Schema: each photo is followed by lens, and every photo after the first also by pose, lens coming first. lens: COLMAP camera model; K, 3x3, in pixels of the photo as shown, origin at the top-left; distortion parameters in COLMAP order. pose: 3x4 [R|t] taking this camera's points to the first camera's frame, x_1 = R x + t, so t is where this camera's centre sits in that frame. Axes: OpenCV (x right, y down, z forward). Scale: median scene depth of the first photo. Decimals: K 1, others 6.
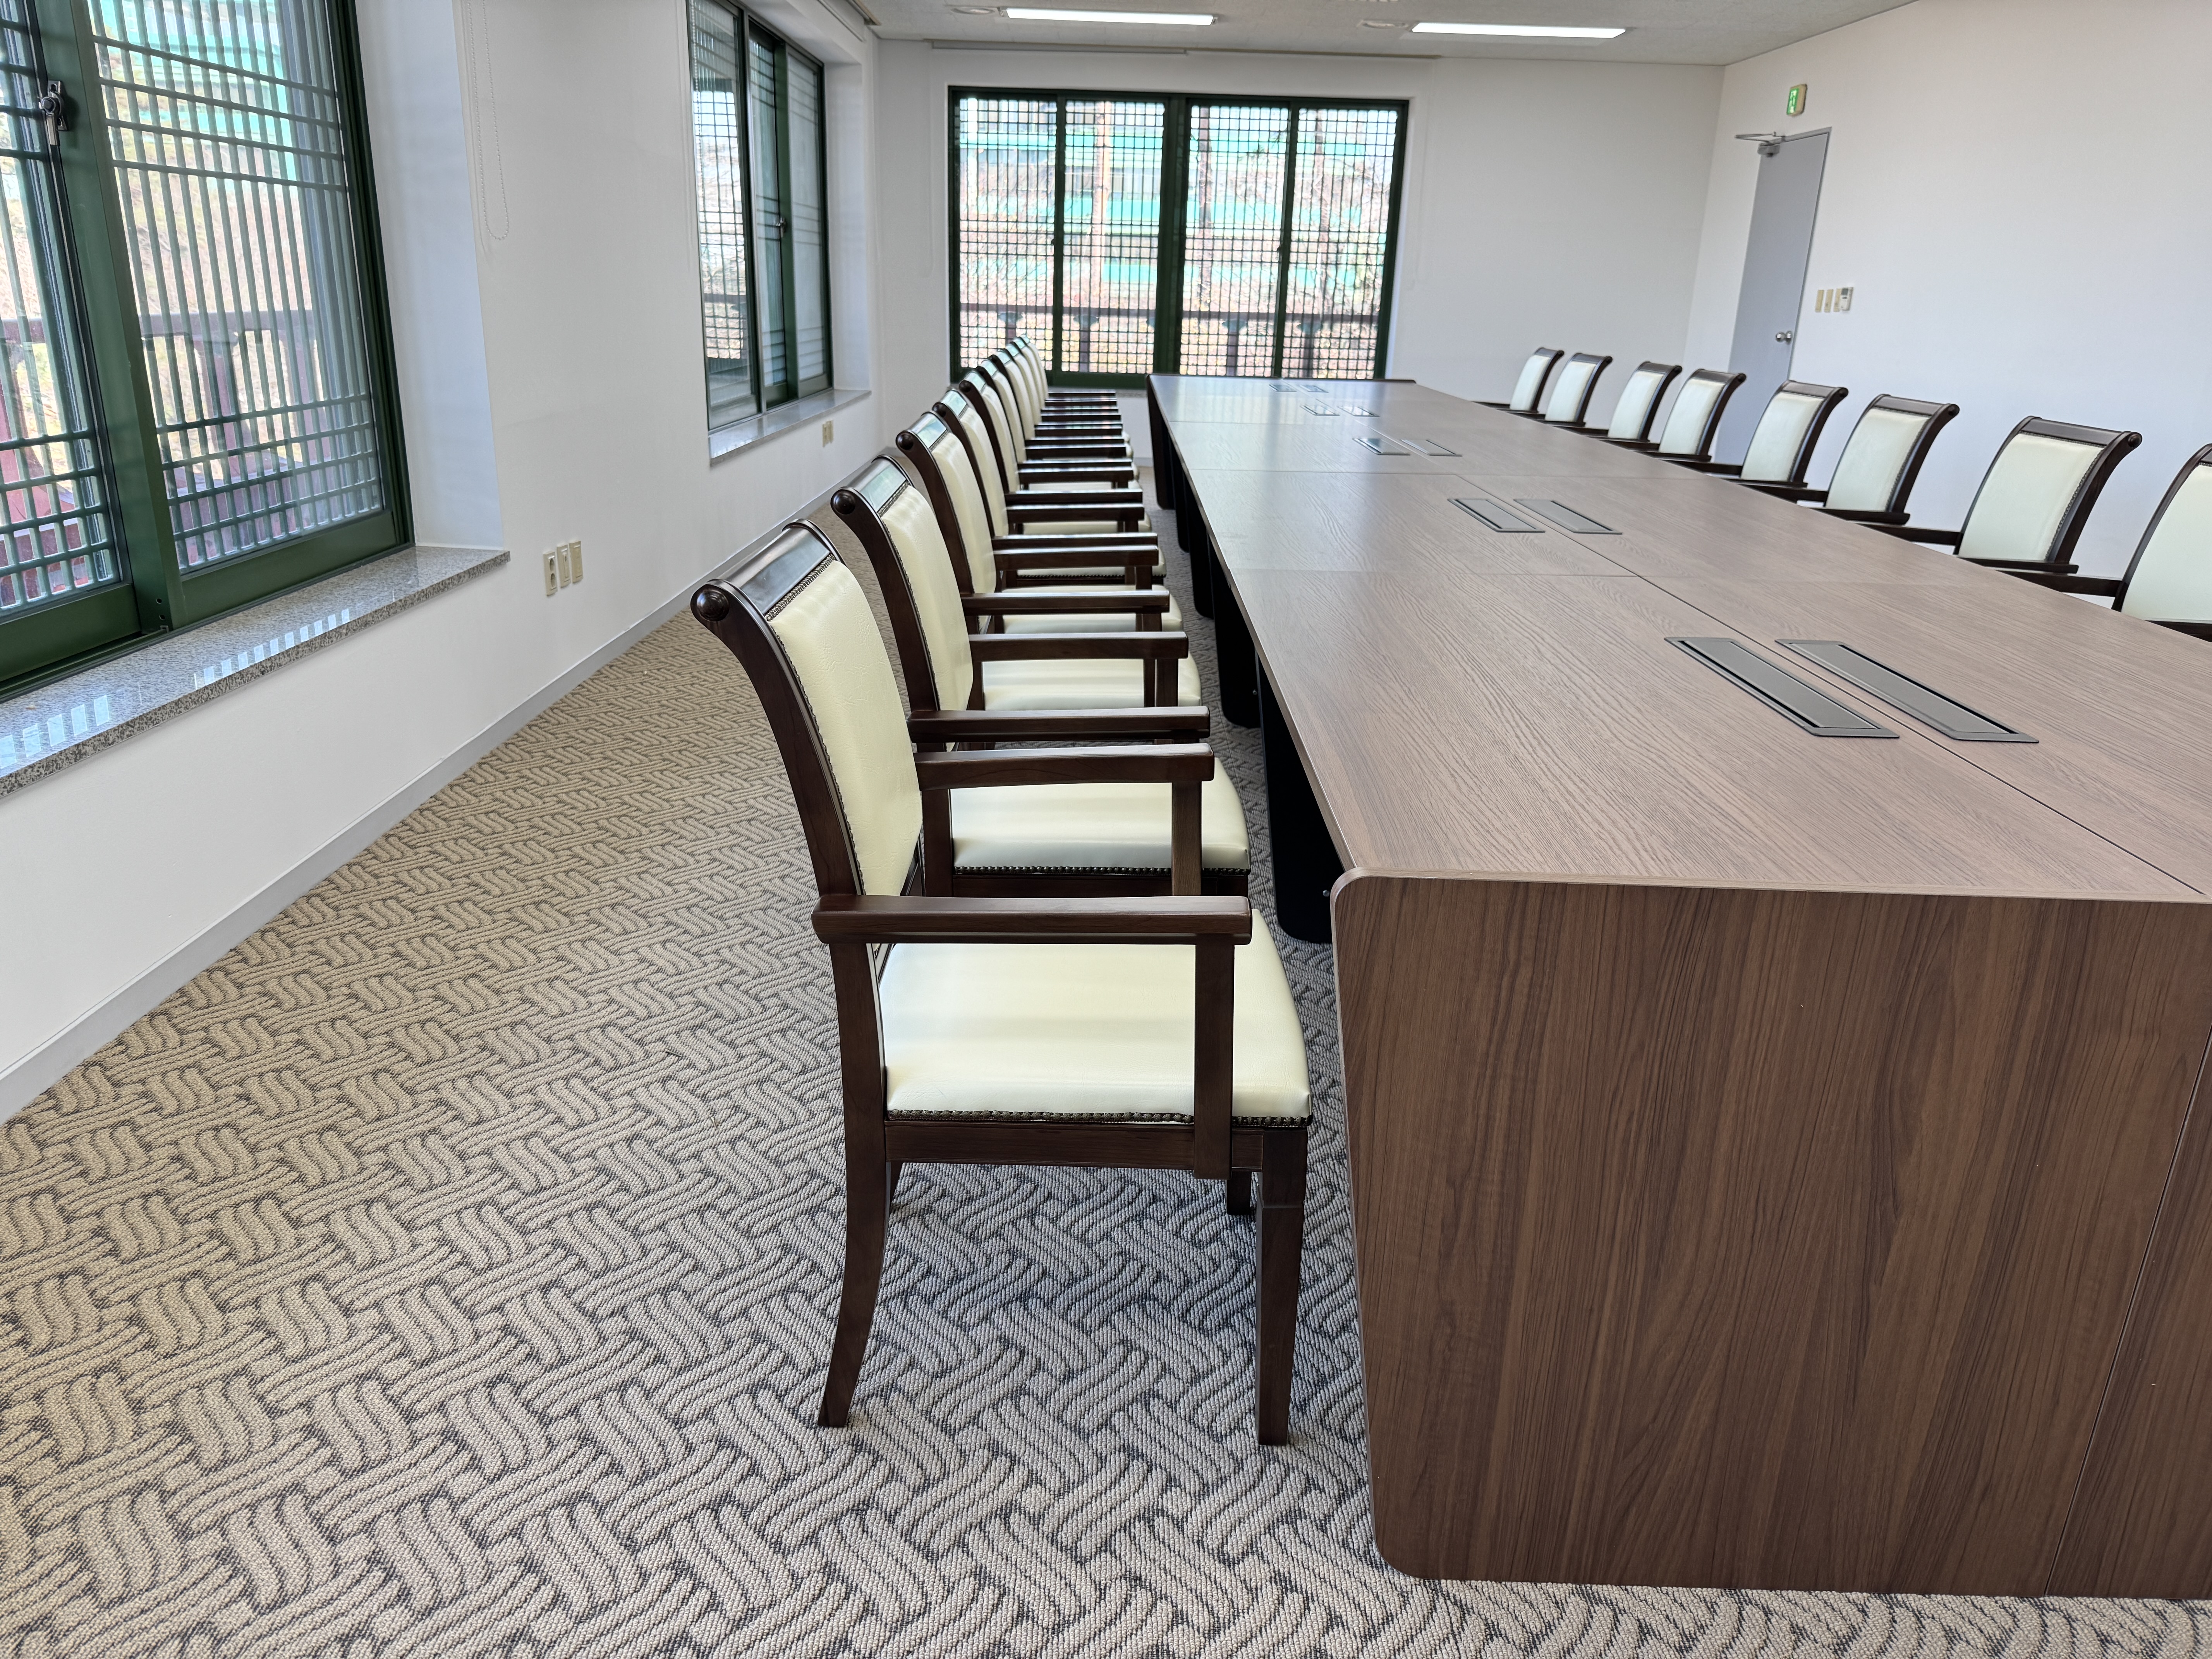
lens RADIAL K [[1552.1, 0, 1113.4], [0, 1552.1, 831.8], [0, 0, 1]] dist [0.004909, -0.015524]
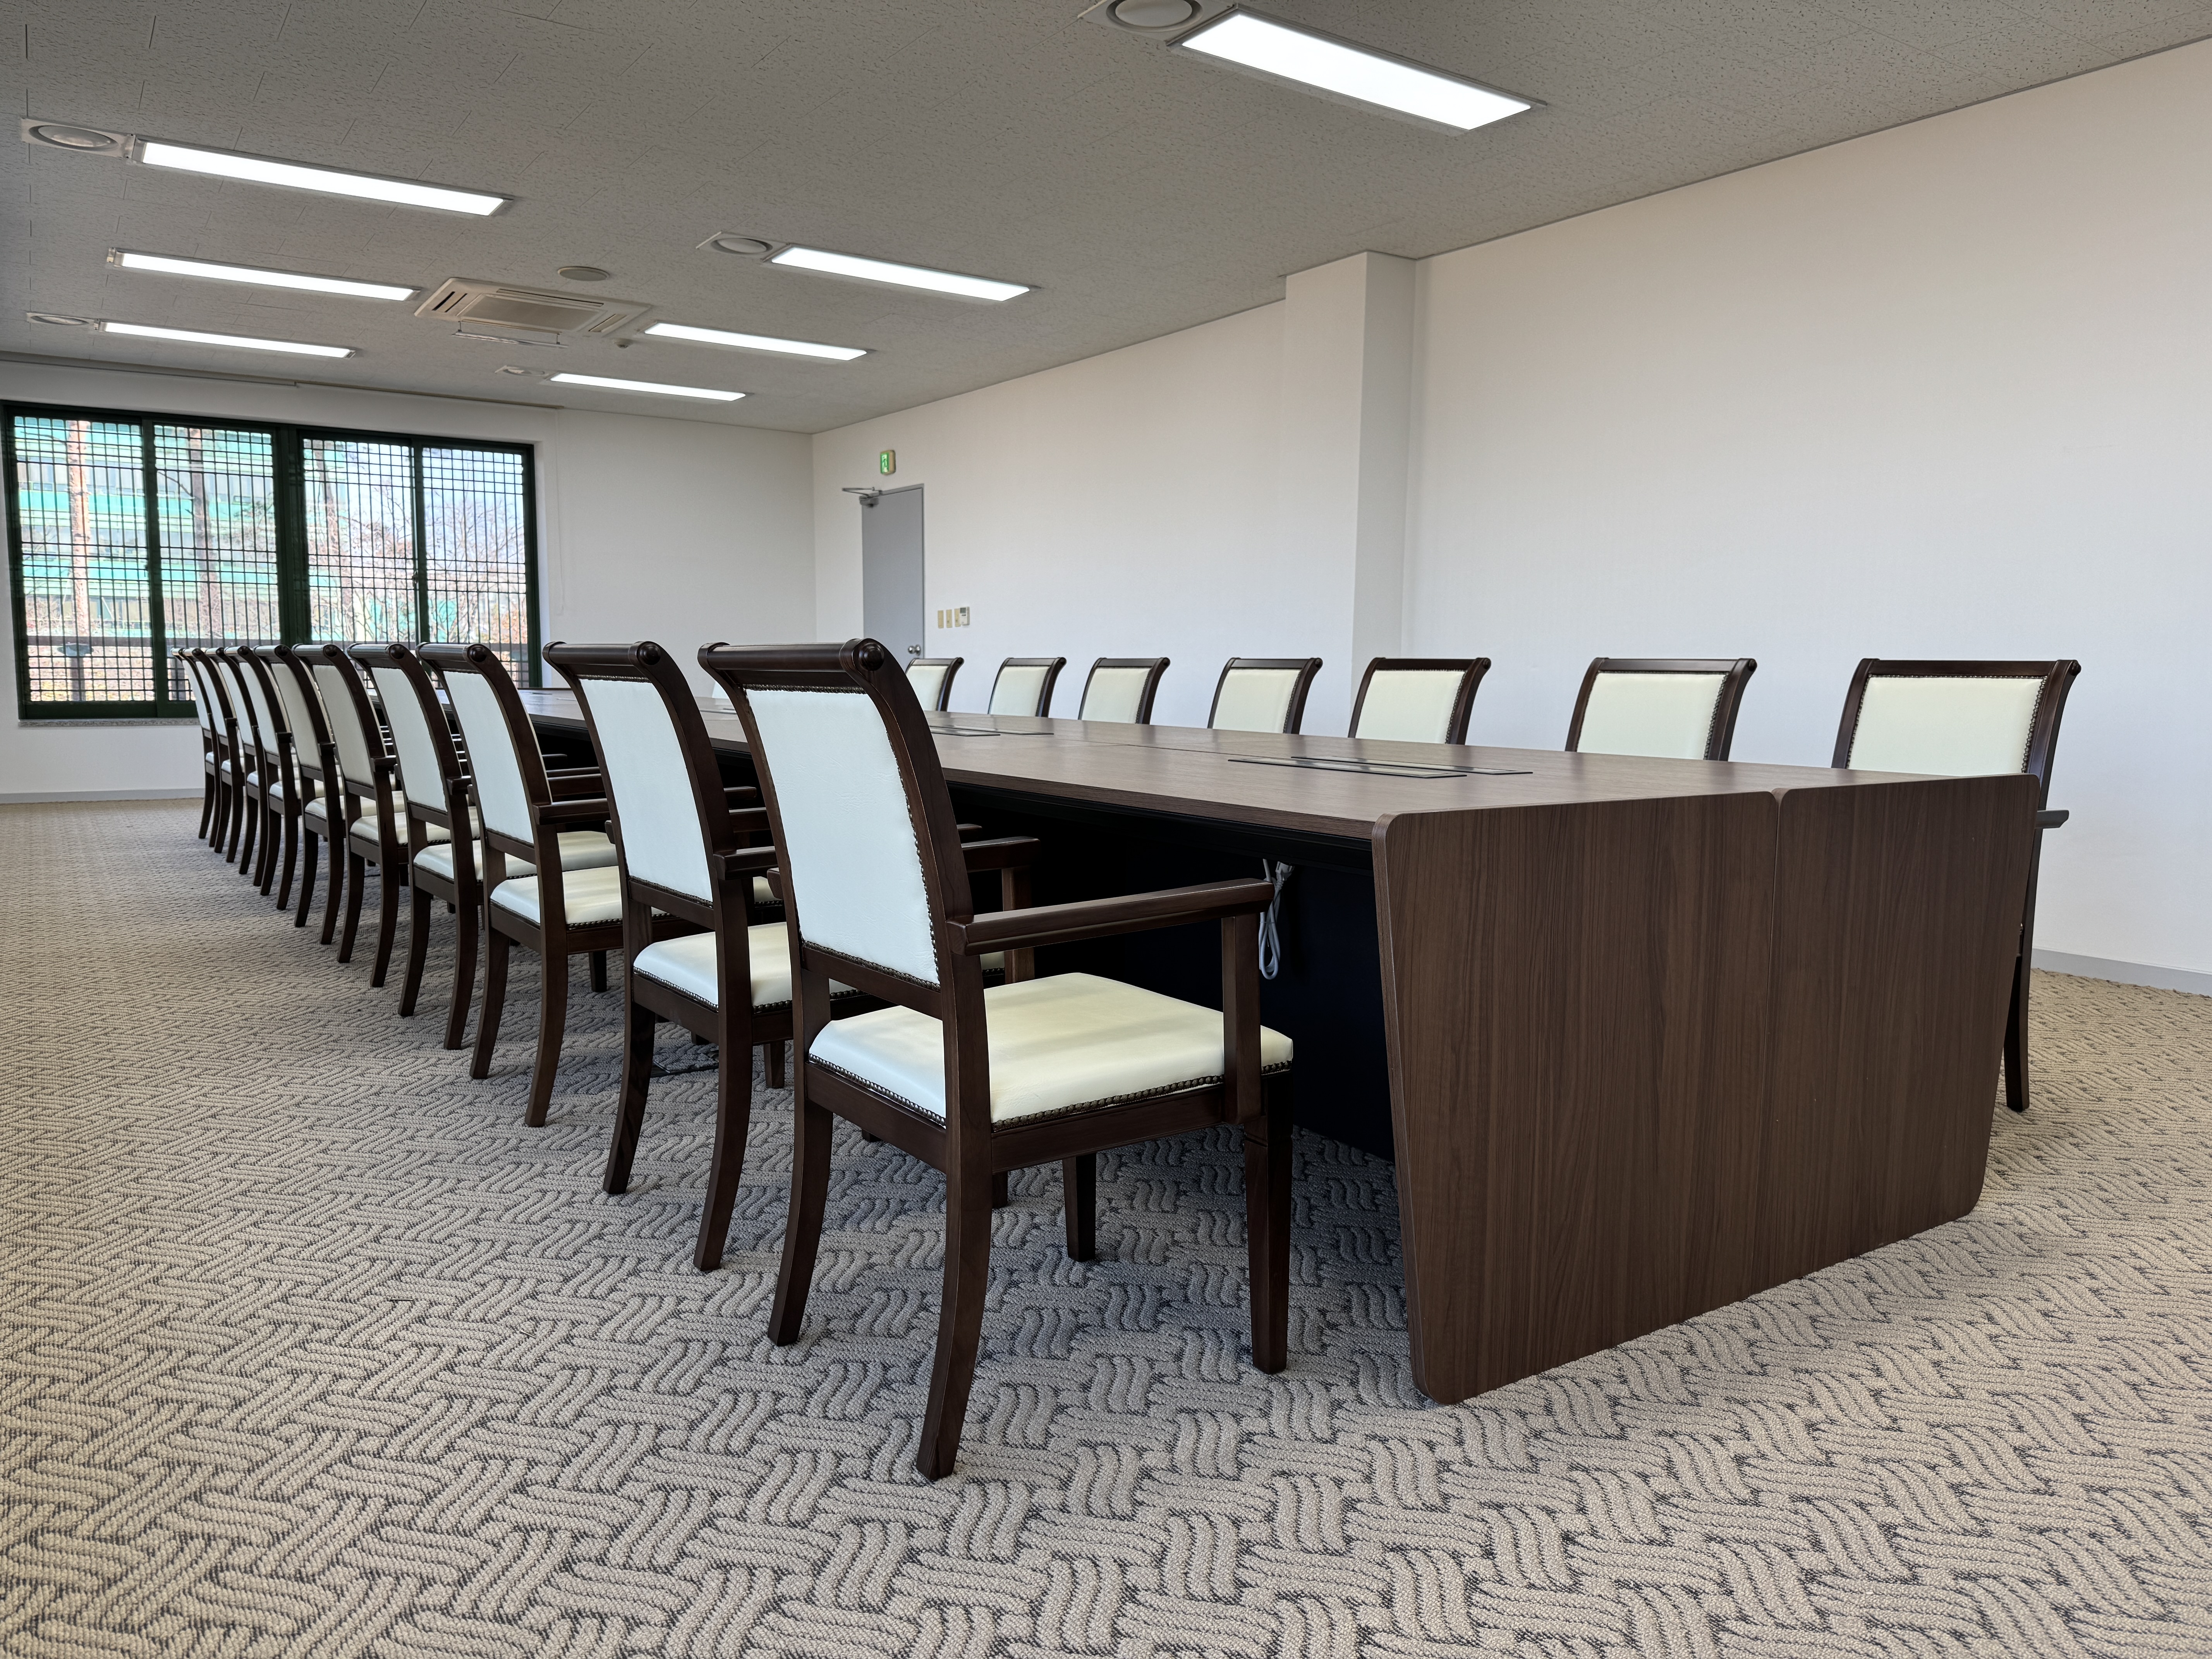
lens RADIAL K [[1538.2, 0, 1116.2], [0, 1538.2, 819.4], [0, 0, 1]] dist [0.099128, -0.190698]
pose [[0.820455, -0.075948, 0.566644, -0.244453], [0.202434, 0.965517, -0.163699, 0.061170], [-0.534672, 0.249015, 0.807538, 0.004362]]
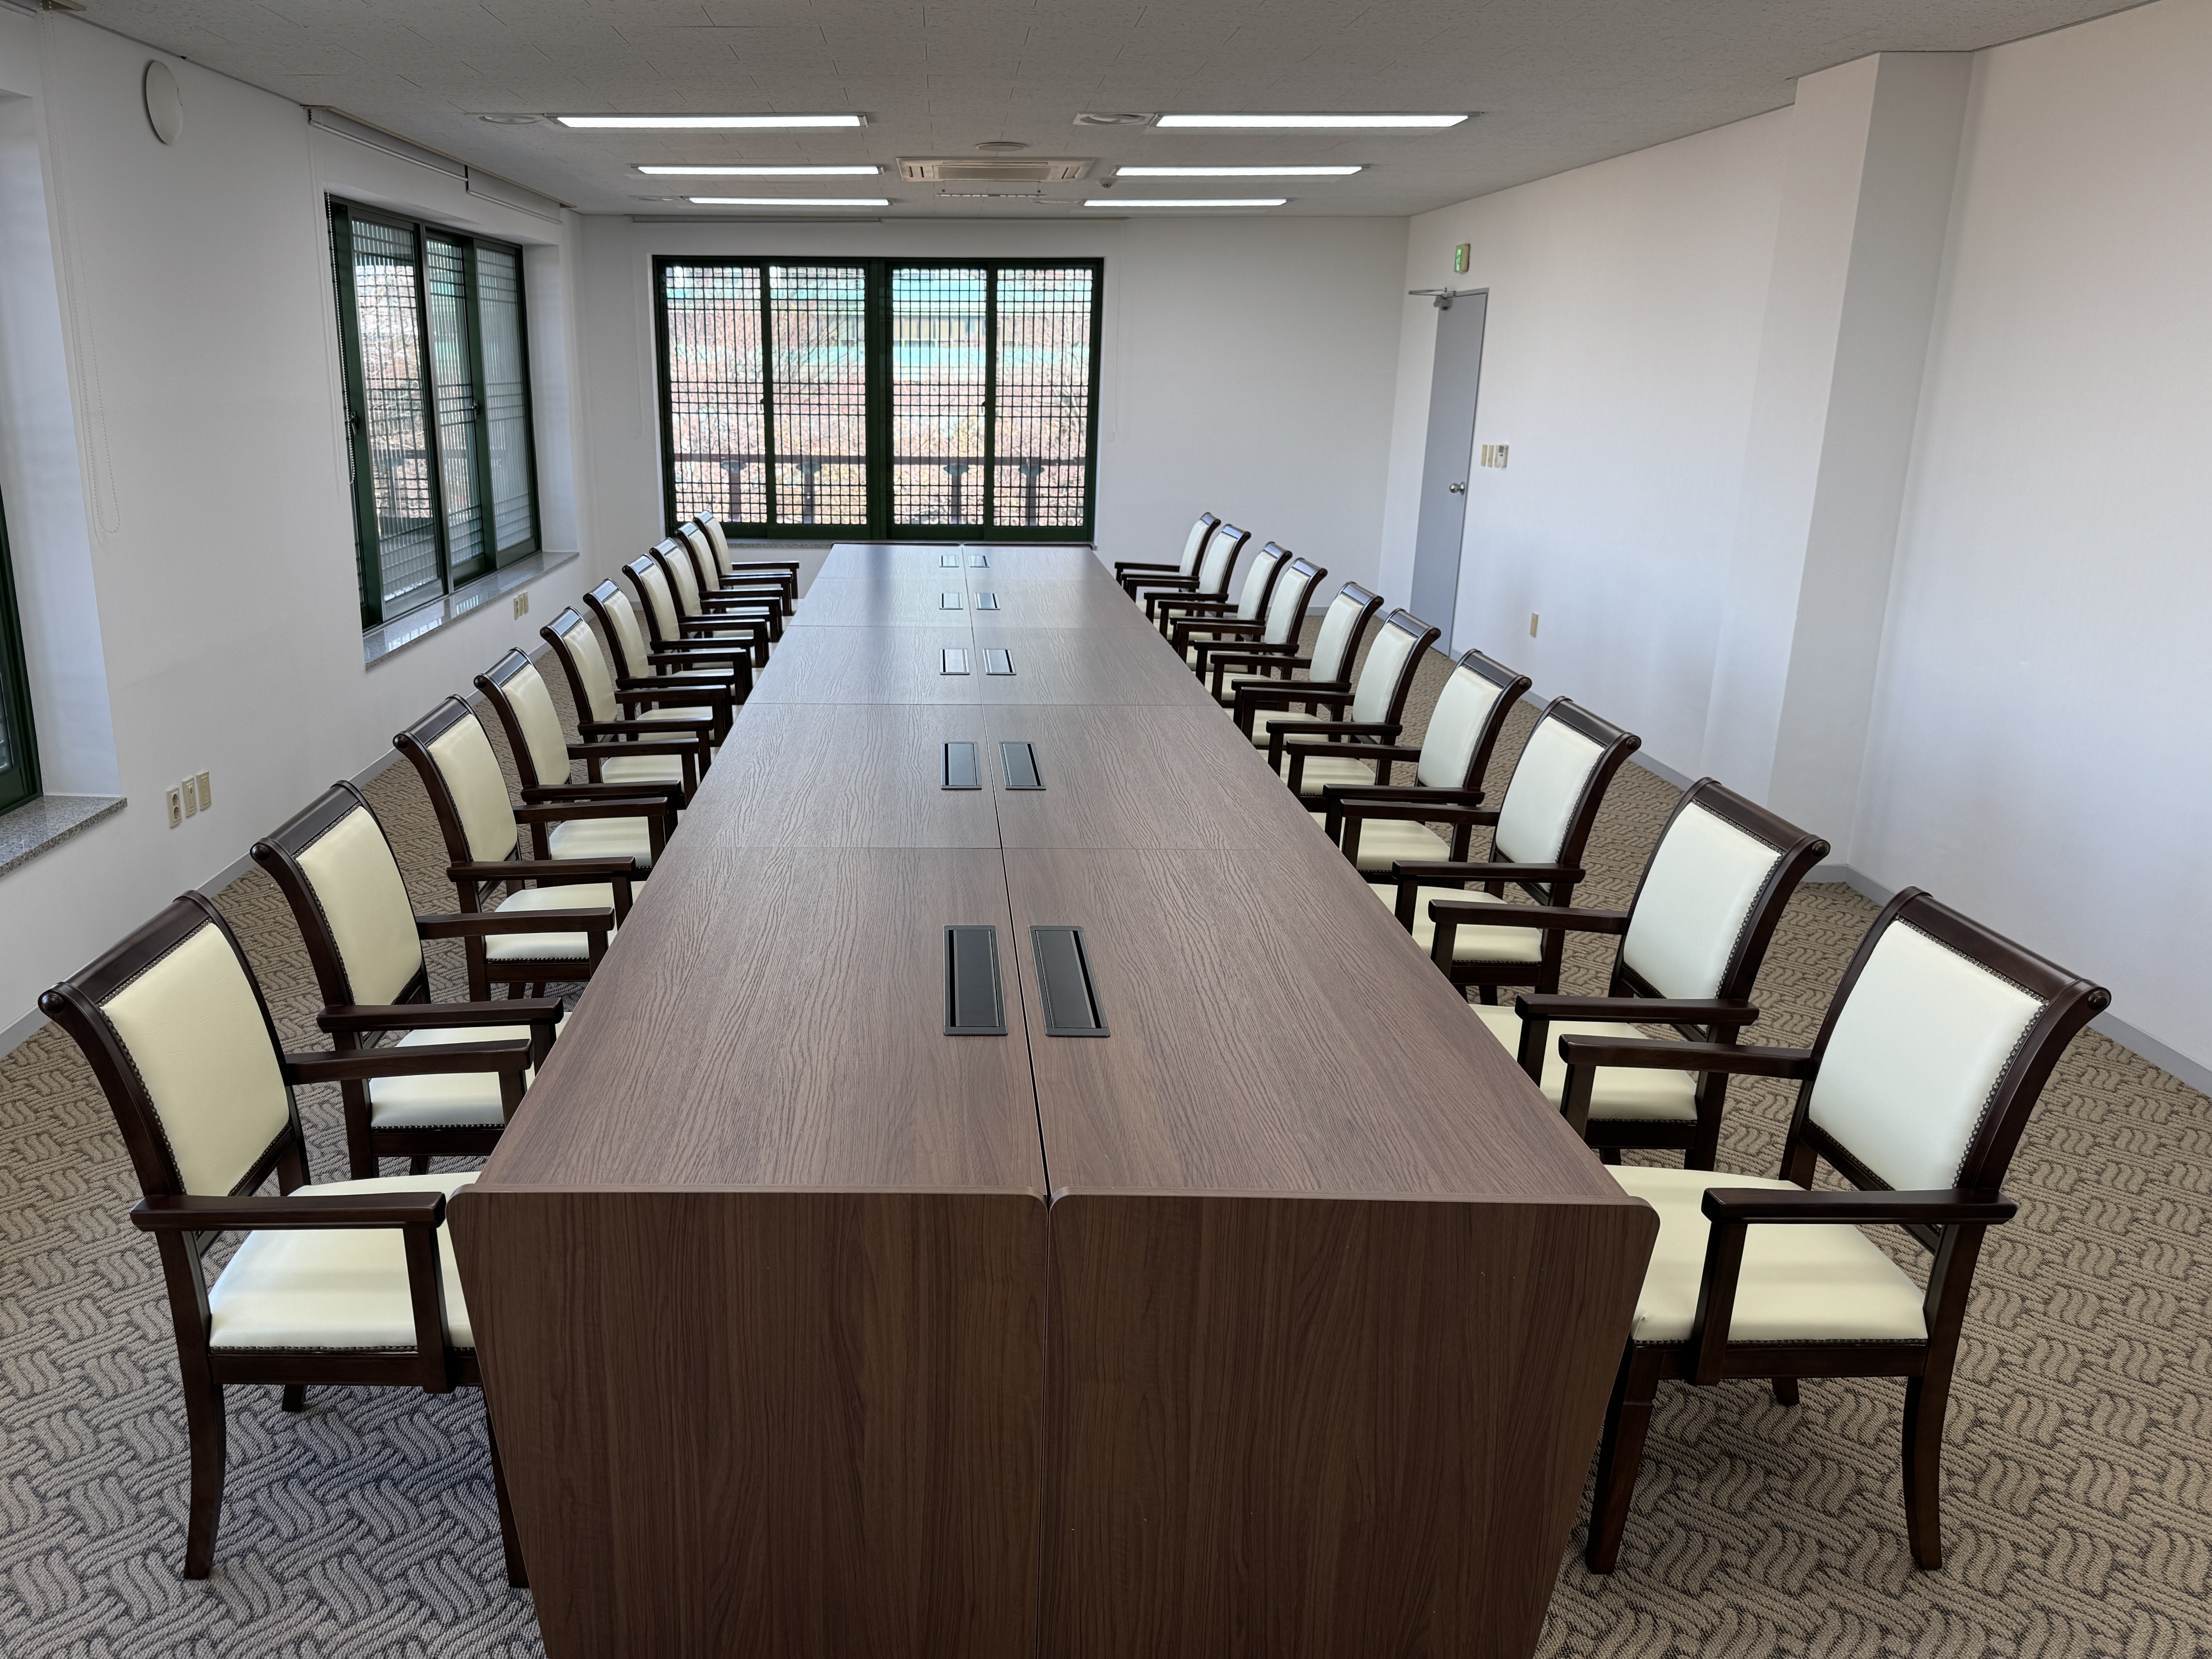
lens RADIAL K [[1659.9, 0, 938.4], [0, 1659.9, 837.9], [0, 0, 1]] dist [0.059152, -0.103636]
pose [[0.999742, -0.022164, -0.004930, 0.188046], [0.021828, 0.997951, -0.060149, -0.061032], [0.006253, 0.060026, 0.998177, -0.187093]]
